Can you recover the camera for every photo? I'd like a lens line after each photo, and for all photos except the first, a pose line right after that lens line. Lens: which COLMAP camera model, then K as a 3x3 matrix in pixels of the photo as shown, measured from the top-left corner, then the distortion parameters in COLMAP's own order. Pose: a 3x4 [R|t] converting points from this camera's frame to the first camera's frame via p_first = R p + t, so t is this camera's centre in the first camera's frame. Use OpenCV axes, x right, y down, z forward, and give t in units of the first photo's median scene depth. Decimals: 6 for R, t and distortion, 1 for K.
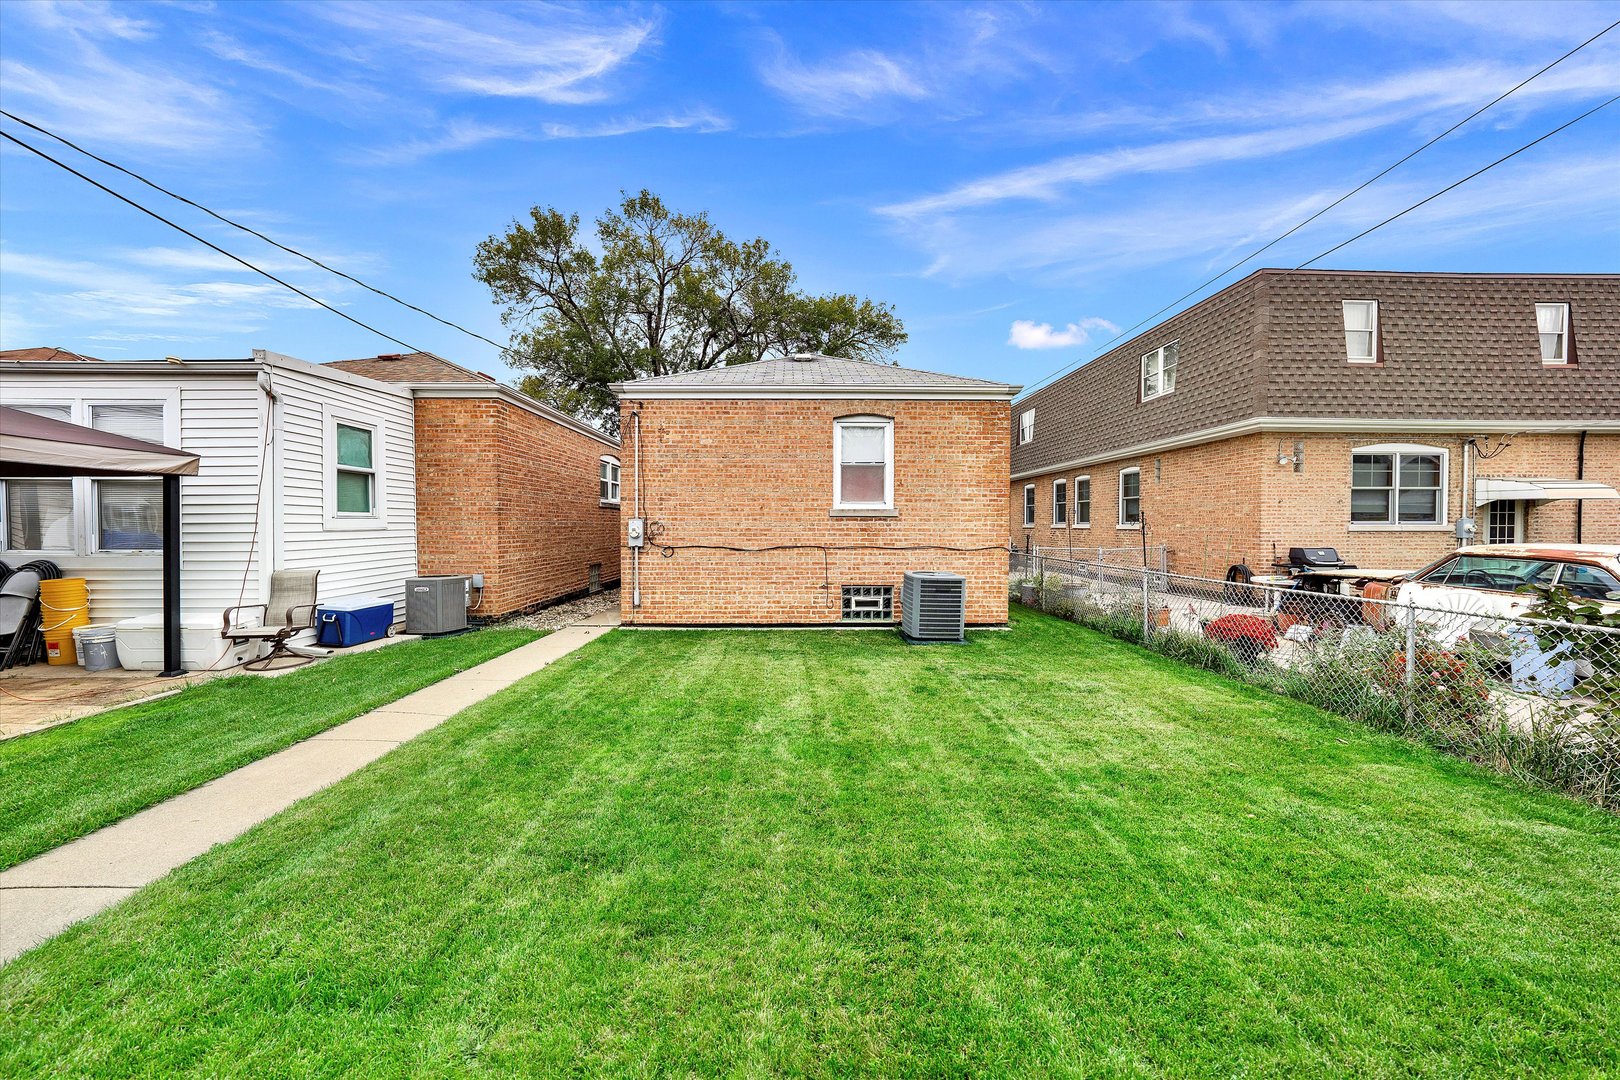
lens RADIAL K [[576.6, 0, 810.2], [0, 576.6, 530.6], [0, 0, 1]] dist [-0.023047, 0.002970]
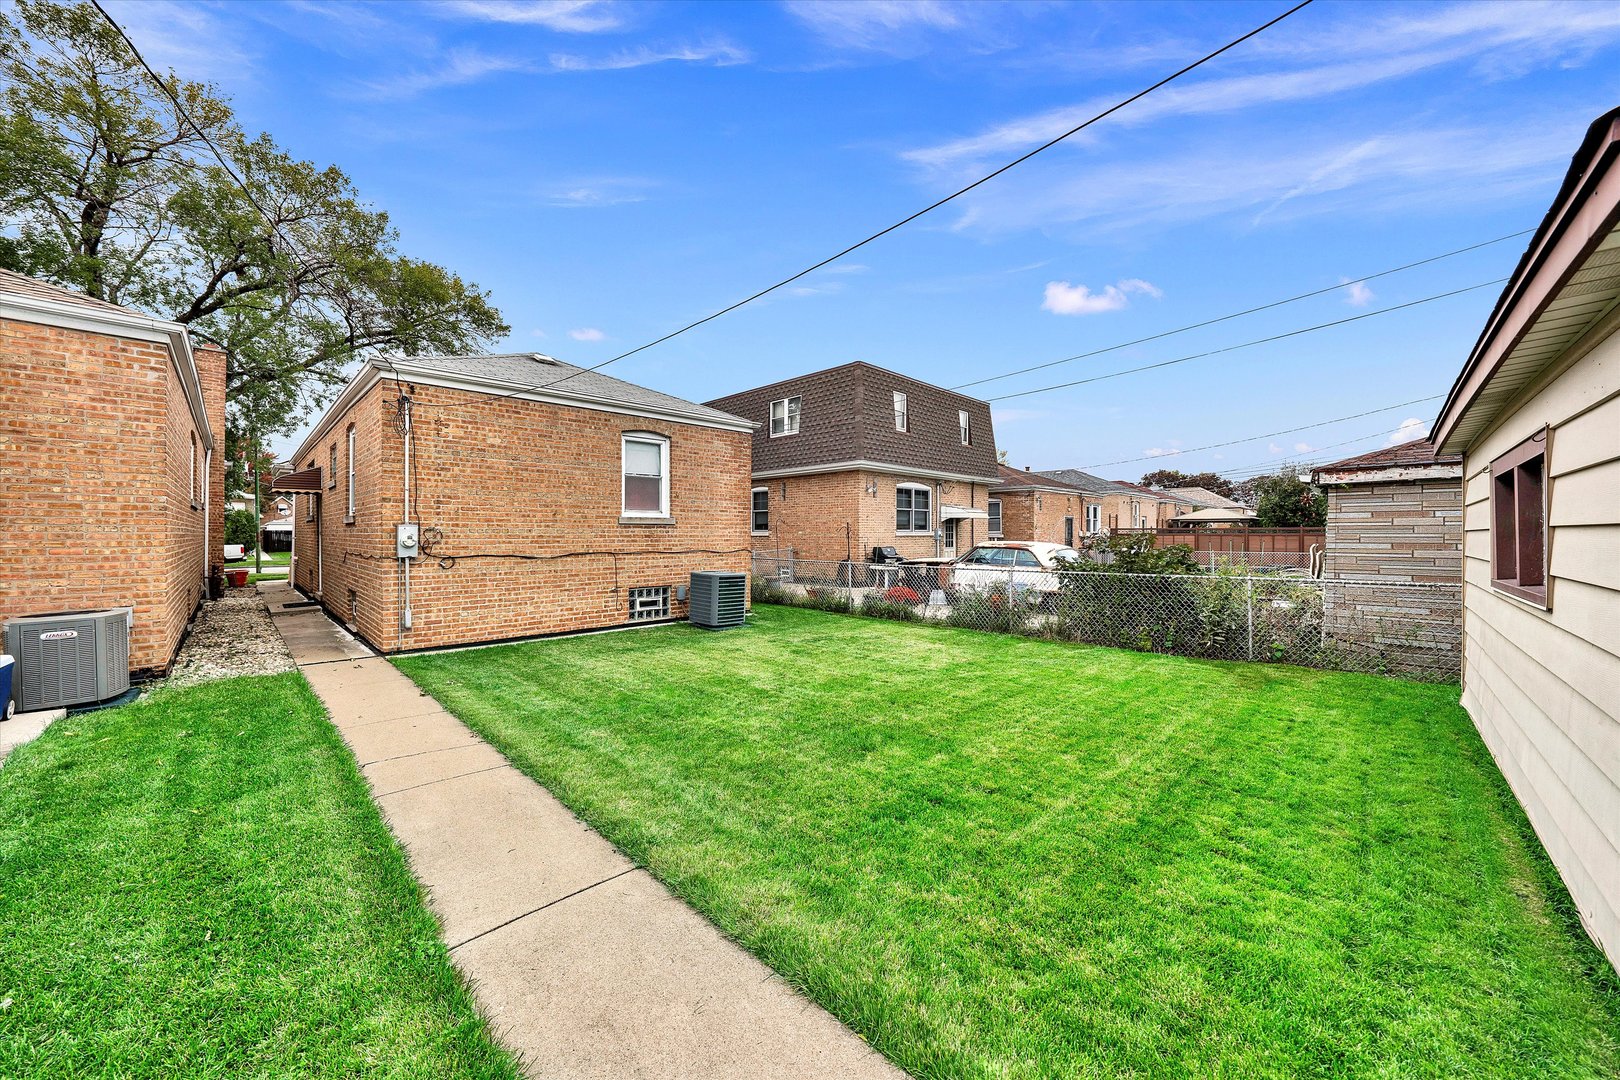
lens RADIAL K [[576.6, 0, 814.8], [0, 576.6, 535.2], [0, 0, 1]] dist [-0.023047, 0.002970]
pose [[0.716593, -0.003677, 0.697482, -0.438628], [0.008105, 0.999962, -0.003056, 0.002442], [-0.697444, 0.007843, 0.716596, -0.006867]]
